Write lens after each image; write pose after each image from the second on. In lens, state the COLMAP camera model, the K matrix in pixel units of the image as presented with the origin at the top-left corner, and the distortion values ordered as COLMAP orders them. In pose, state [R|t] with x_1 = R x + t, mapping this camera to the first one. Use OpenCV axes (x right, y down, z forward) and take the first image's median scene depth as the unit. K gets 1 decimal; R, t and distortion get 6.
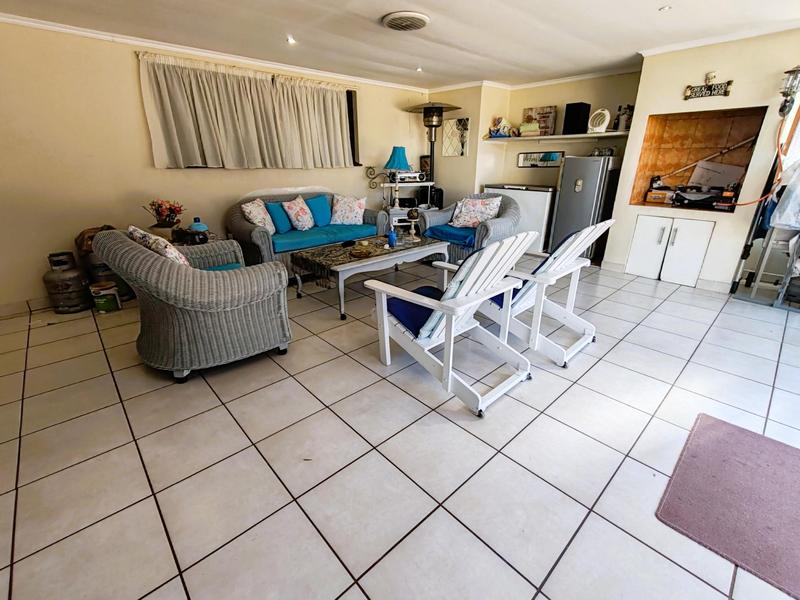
lens RADIAL K [[362.6, 0, 400.0], [0, 362.6, 300.0], [0, 0, 1]] dist [-0.000573, 0.000393]
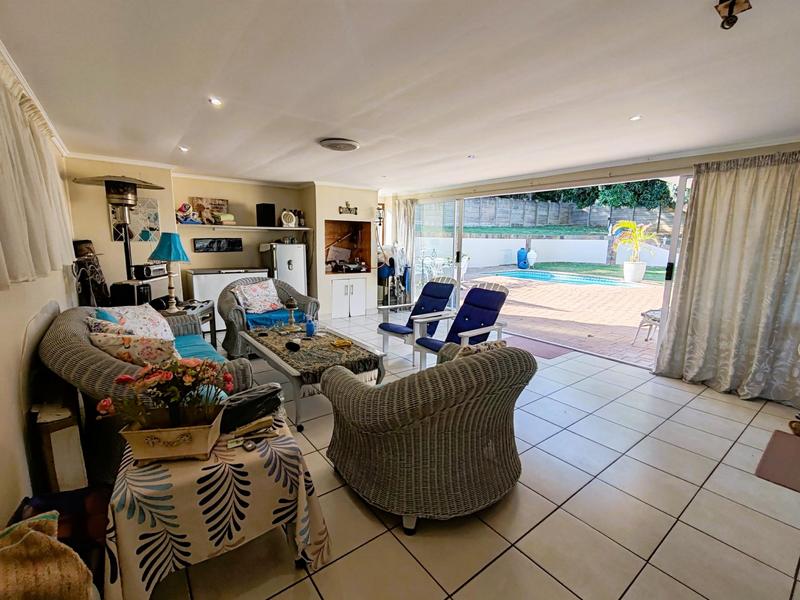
lens RADIAL K [[362.6, 0, 400.0], [0, 362.6, 300.0], [0, 0, 1]] dist [-0.000573, 0.000393]
pose [[0.096102, -0.160065, 0.982417, -0.732856], [0.343605, 0.931649, 0.118181, -0.212122], [-0.934184, 0.326206, 0.144532, 0.475864]]
